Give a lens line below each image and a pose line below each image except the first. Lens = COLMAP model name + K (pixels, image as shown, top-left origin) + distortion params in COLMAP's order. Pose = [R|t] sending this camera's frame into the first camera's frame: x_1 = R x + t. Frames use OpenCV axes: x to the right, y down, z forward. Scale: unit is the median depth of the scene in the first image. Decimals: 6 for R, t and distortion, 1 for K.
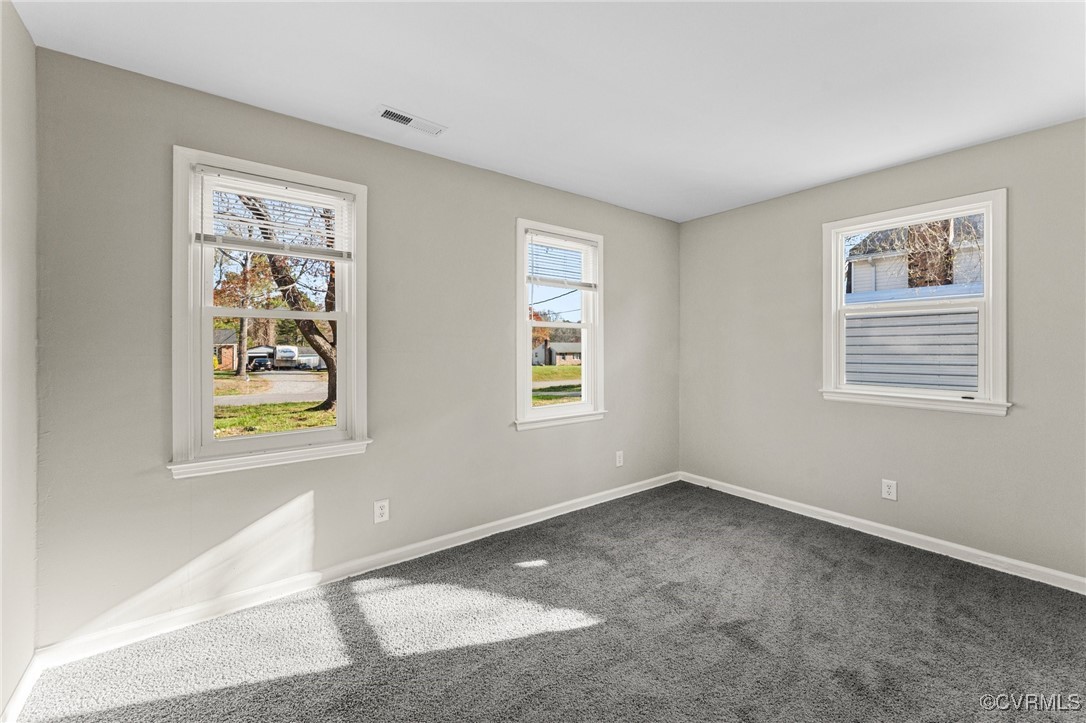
lens RADIAL K [[439.5, 0, 539.5], [0, 439.5, 348.2], [0, 0, 1]] dist [0.004035, -0.000401]
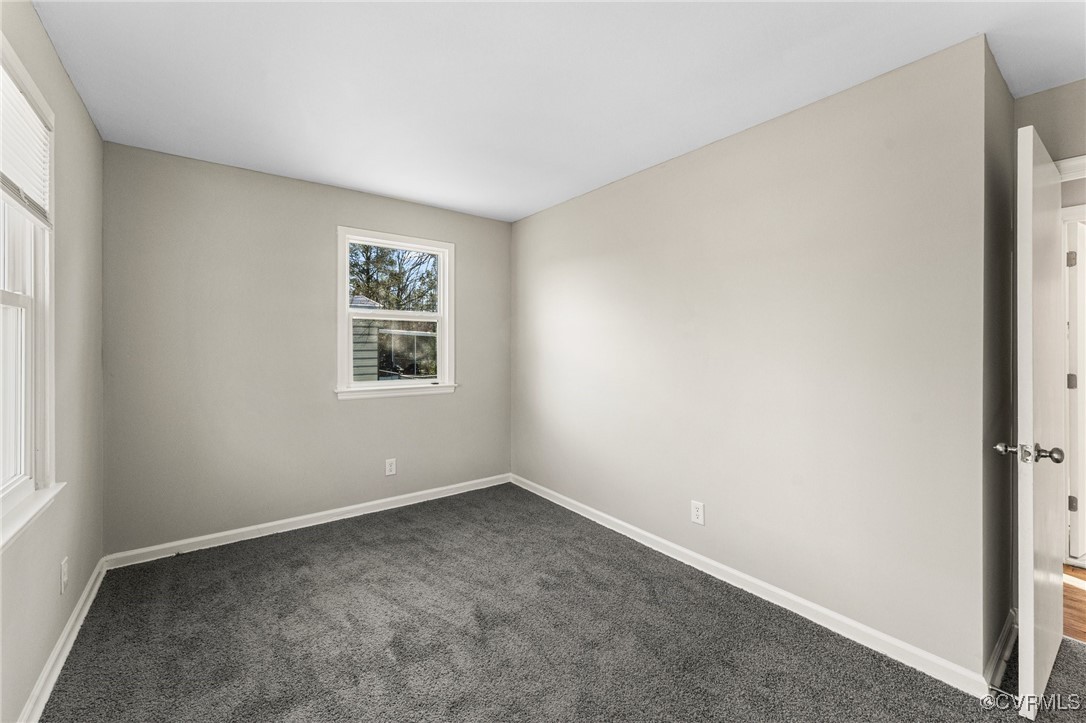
lens RADIAL K [[439.5, 0, 543.7], [0, 439.5, 355.9], [0, 0, 1]] dist [0.004035, -0.000401]
pose [[0.005703, -0.020339, 0.999777, -0.432530], [0.004094, 0.999785, 0.020316, -0.002641], [-0.999975, 0.003977, 0.005785, 0.643774]]
